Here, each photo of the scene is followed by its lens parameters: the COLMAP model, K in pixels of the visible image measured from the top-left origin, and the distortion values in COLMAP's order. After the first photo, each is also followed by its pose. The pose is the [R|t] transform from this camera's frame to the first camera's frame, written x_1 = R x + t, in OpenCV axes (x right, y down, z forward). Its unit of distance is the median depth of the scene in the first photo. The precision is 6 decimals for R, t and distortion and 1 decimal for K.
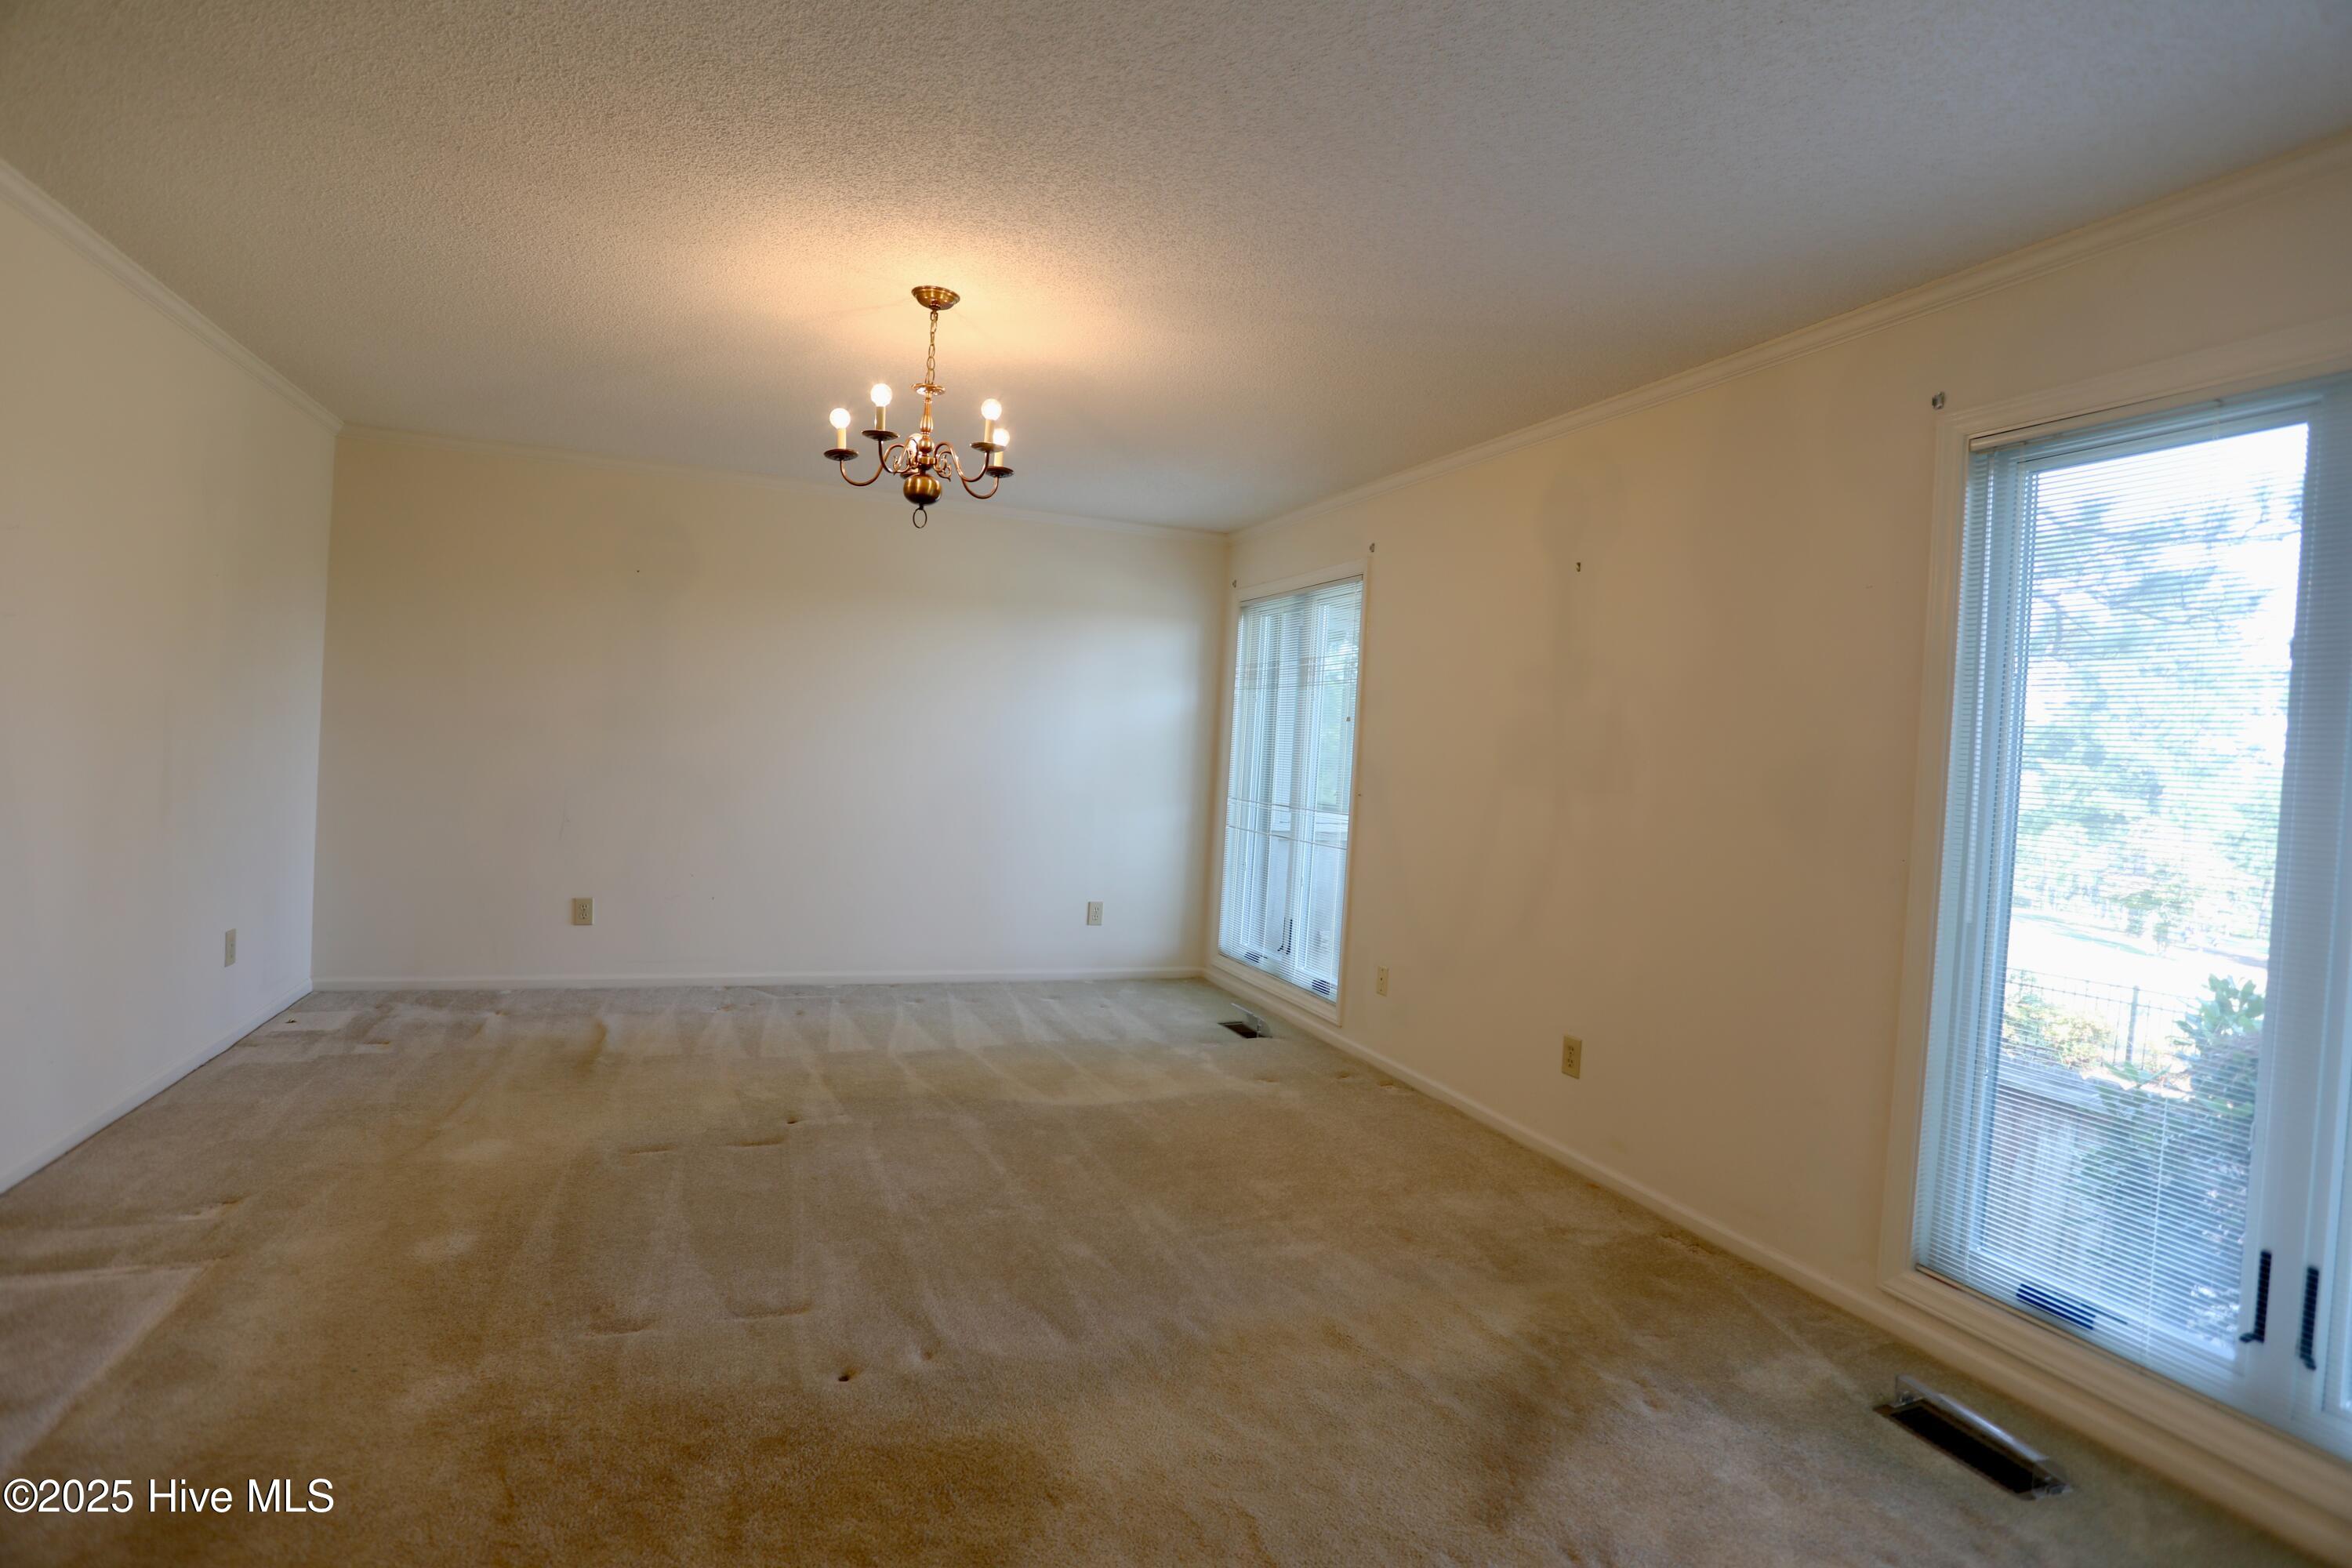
lens RADIAL K [[1143.5, 0, 1178.1], [0, 1143.5, 770.2], [0, 0, 1]] dist [-0.066967, 0.029913]
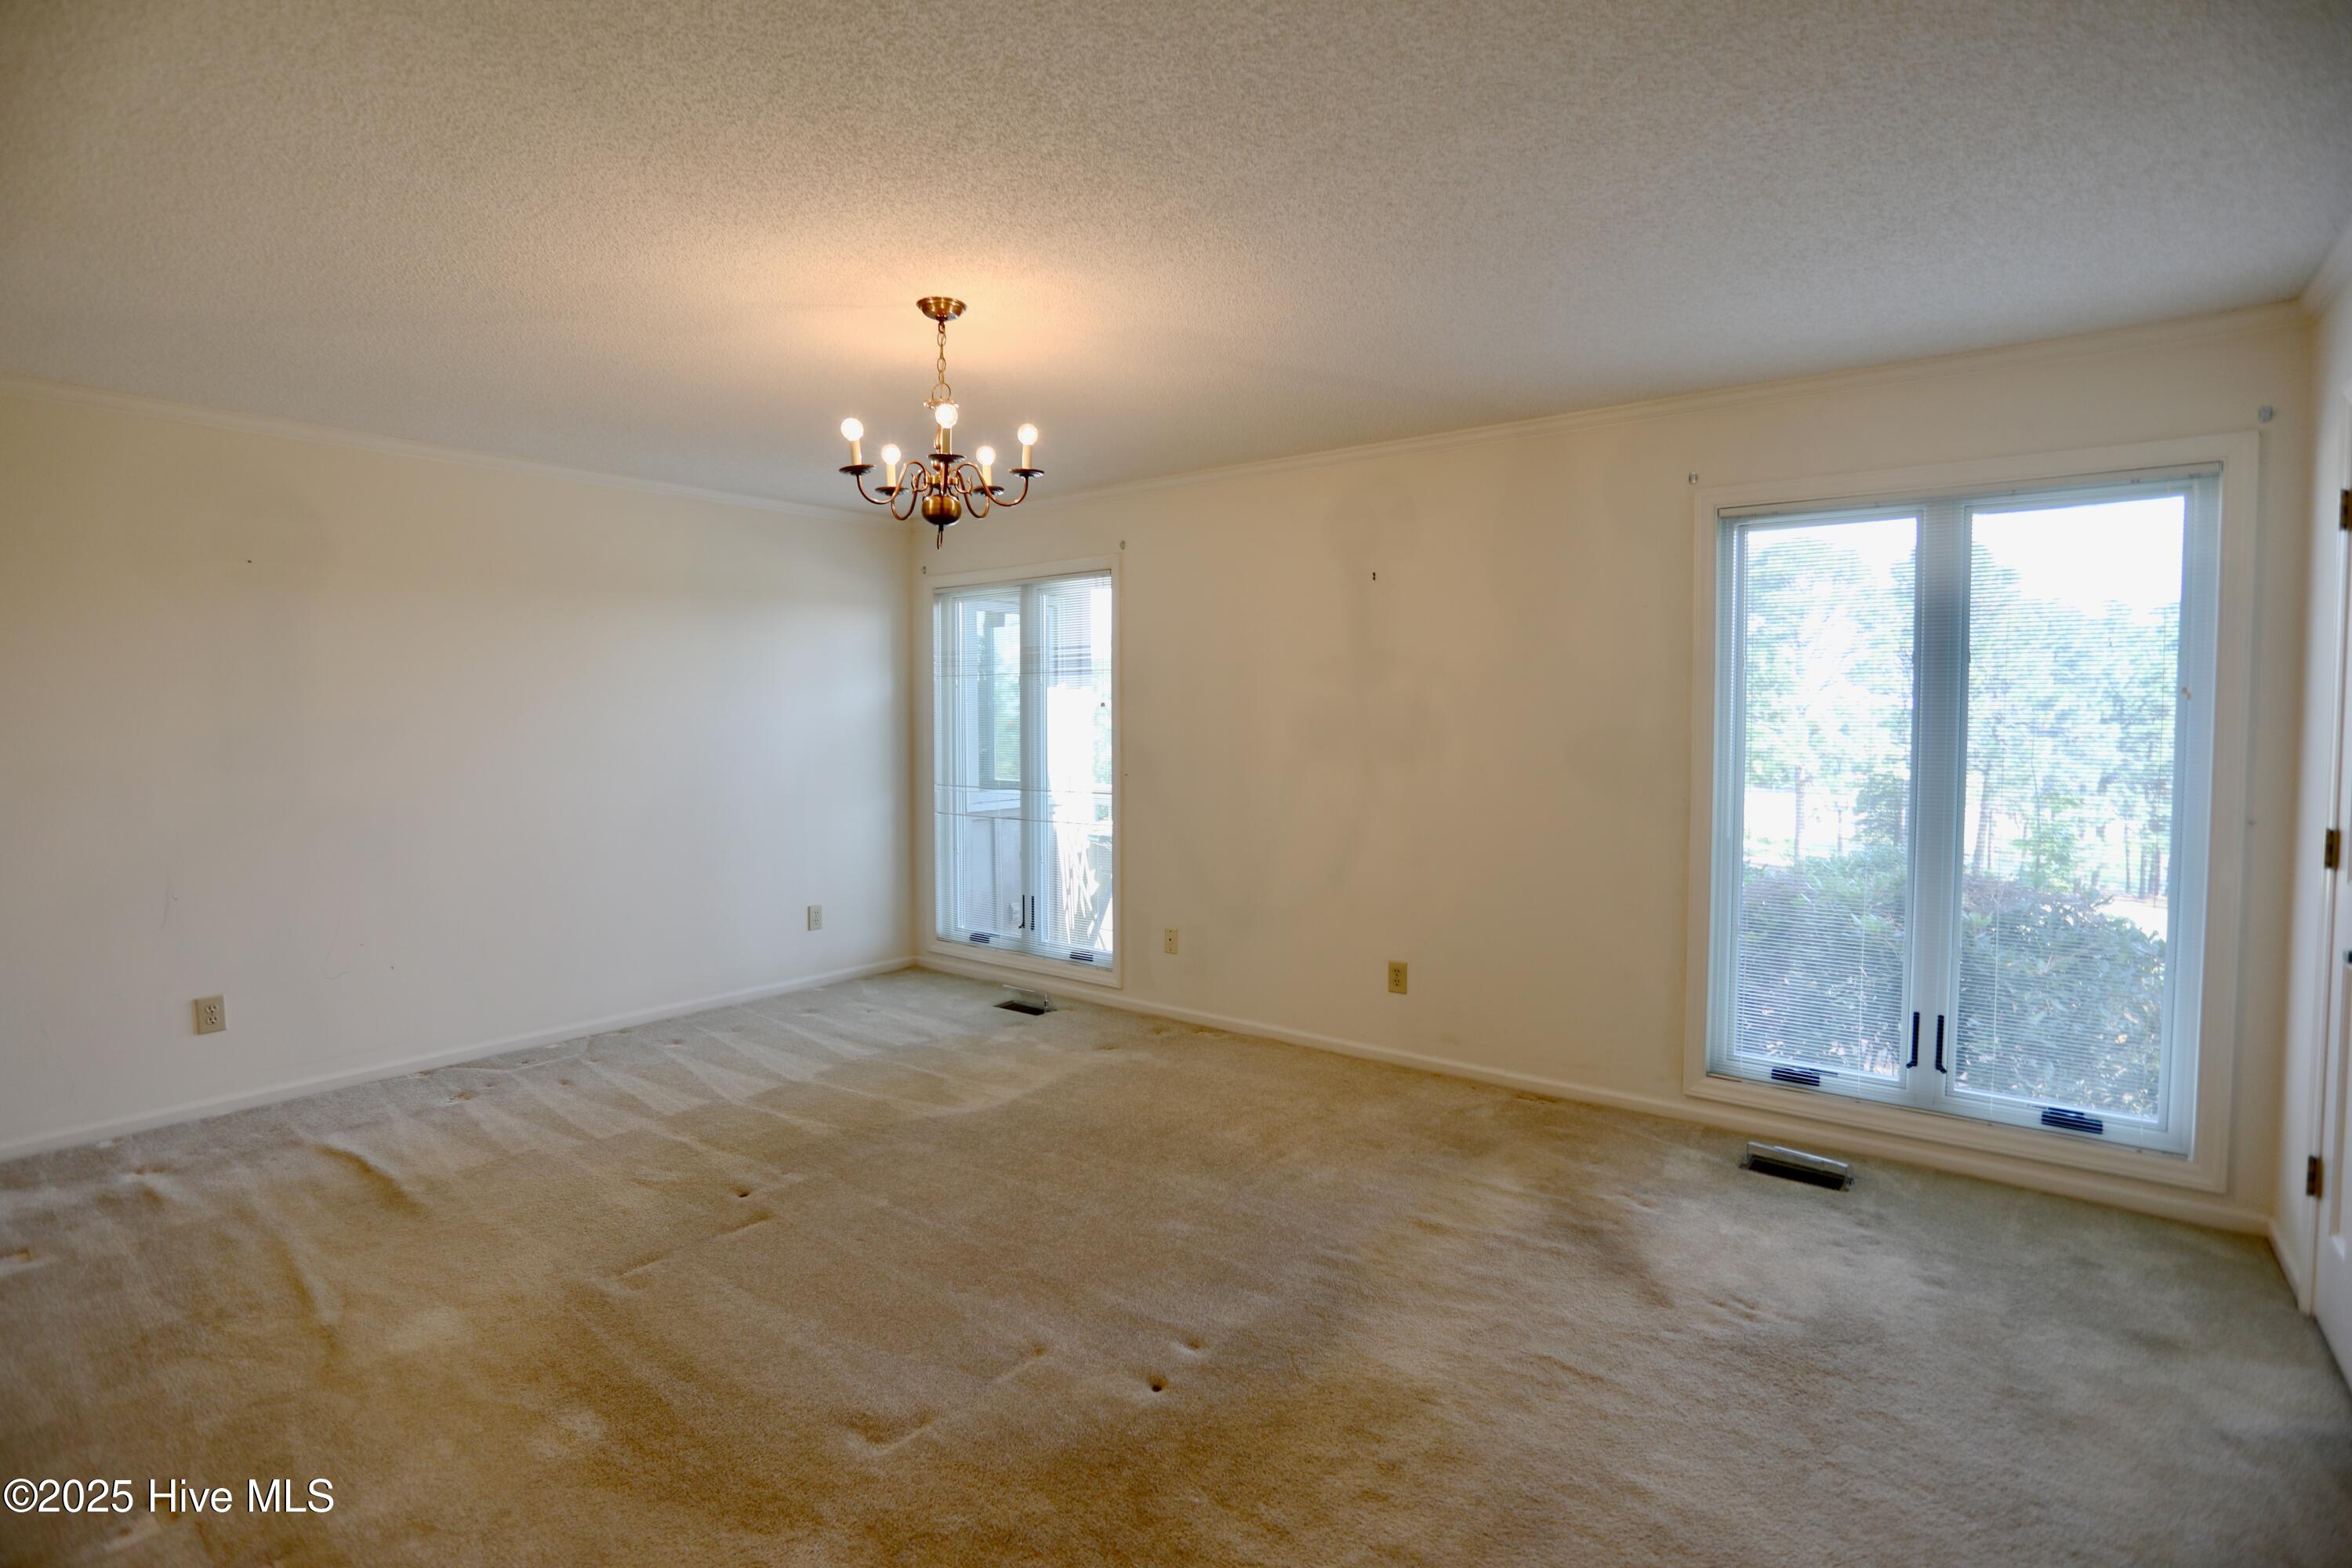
lens RADIAL K [[1143.5, 0, 1178.1], [0, 1143.5, 770.2], [0, 0, 1]] dist [-0.066967, 0.029913]
pose [[0.862315, -0.082225, 0.499652, -0.534225], [0.059963, 0.996367, 0.060482, -0.071133], [-0.502810, -0.022194, 0.864112, 0.059012]]
